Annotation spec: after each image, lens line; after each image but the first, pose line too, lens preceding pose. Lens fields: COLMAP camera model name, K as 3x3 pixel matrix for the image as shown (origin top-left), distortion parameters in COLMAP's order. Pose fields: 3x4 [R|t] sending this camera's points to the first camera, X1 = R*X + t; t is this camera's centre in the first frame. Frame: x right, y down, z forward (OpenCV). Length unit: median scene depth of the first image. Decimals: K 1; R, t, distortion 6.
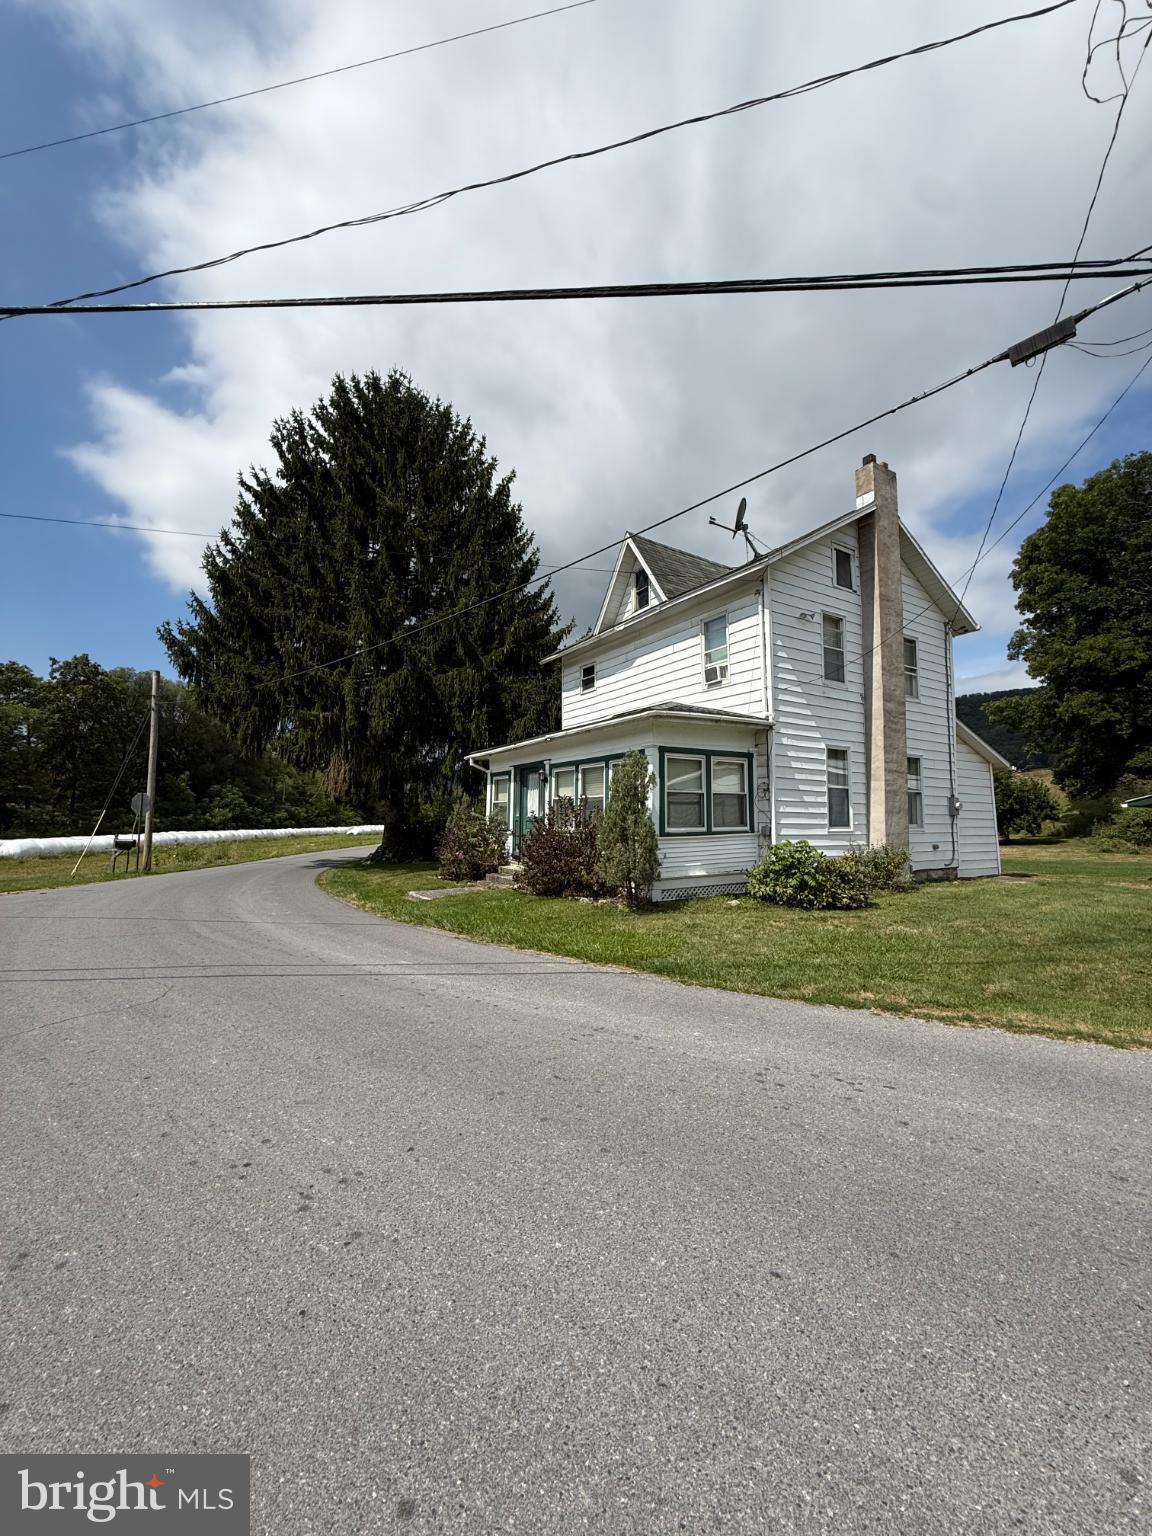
lens RADIAL K [[608.1, 0, 573.9], [0, 608.1, 760.6], [0, 0, 1]] dist [0.003823, 0.000646]
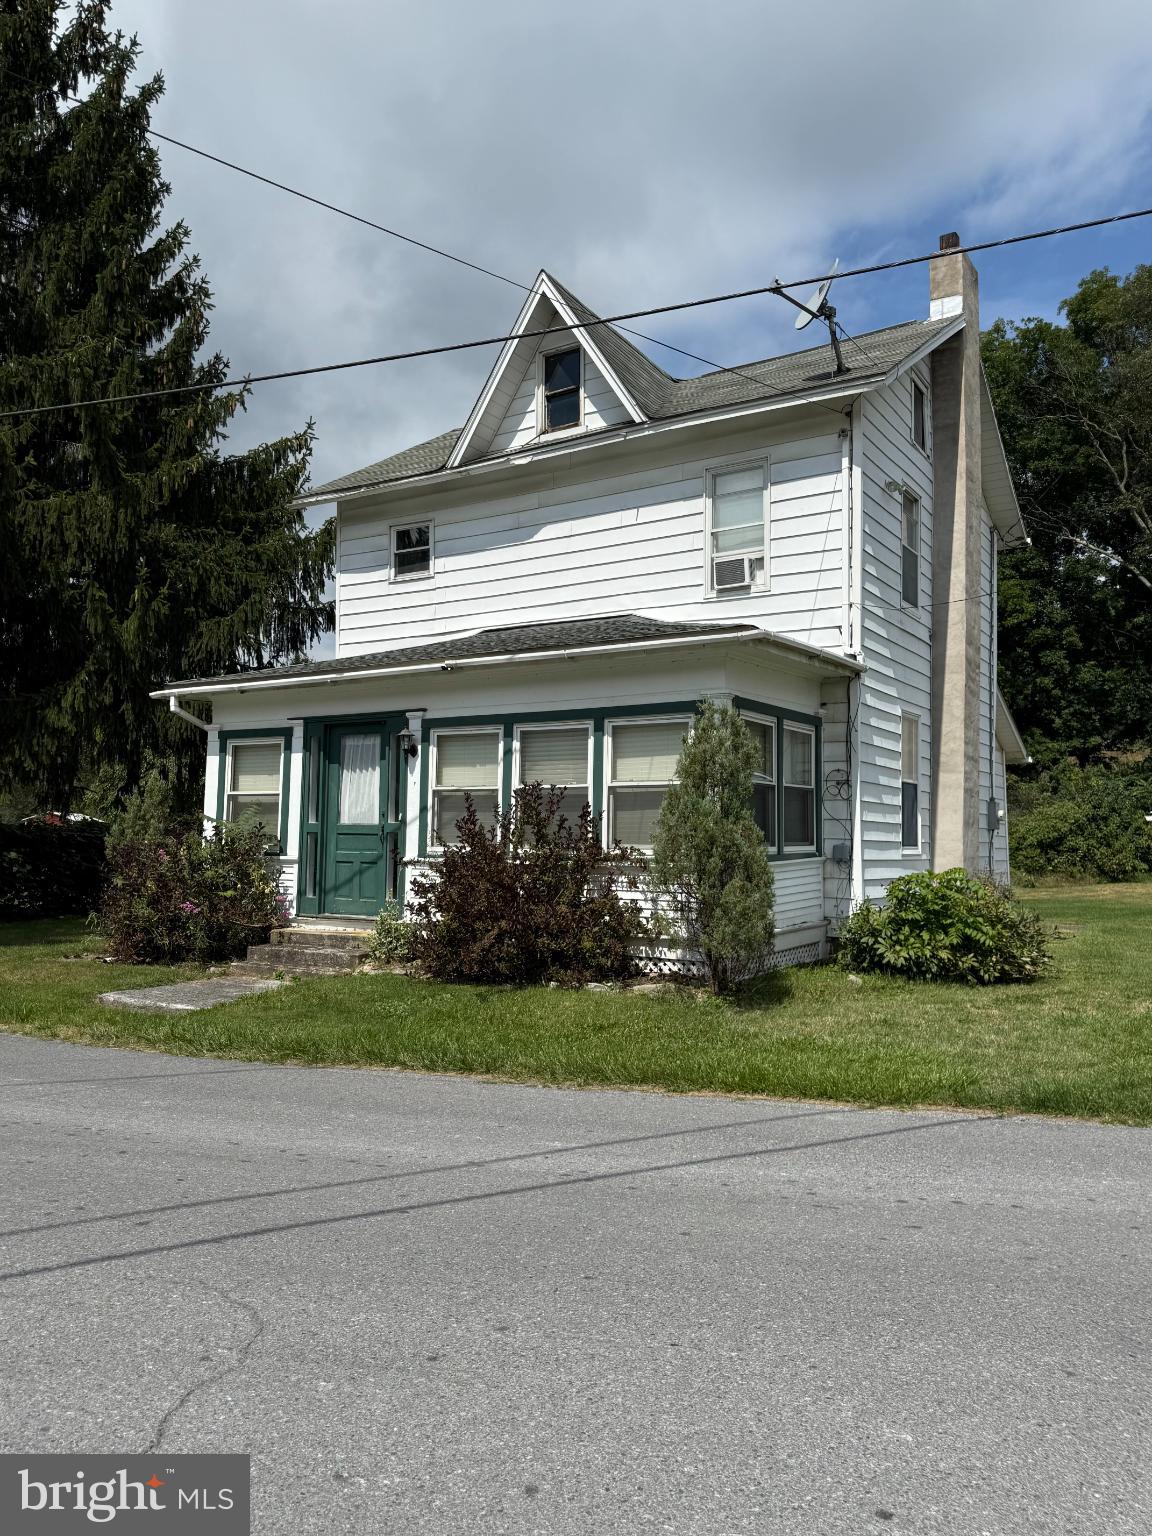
lens RADIAL K [[1110.7, 0, 576.0], [0, 1110.7, 768.0], [0, 0, 1]] dist [0.123524, -0.151196]
pose [[0.901316, 0.032317, 0.431954, -0.323247], [-0.048097, 0.998513, 0.025655, 0.016960], [-0.430483, -0.043899, 0.901531, 0.131399]]
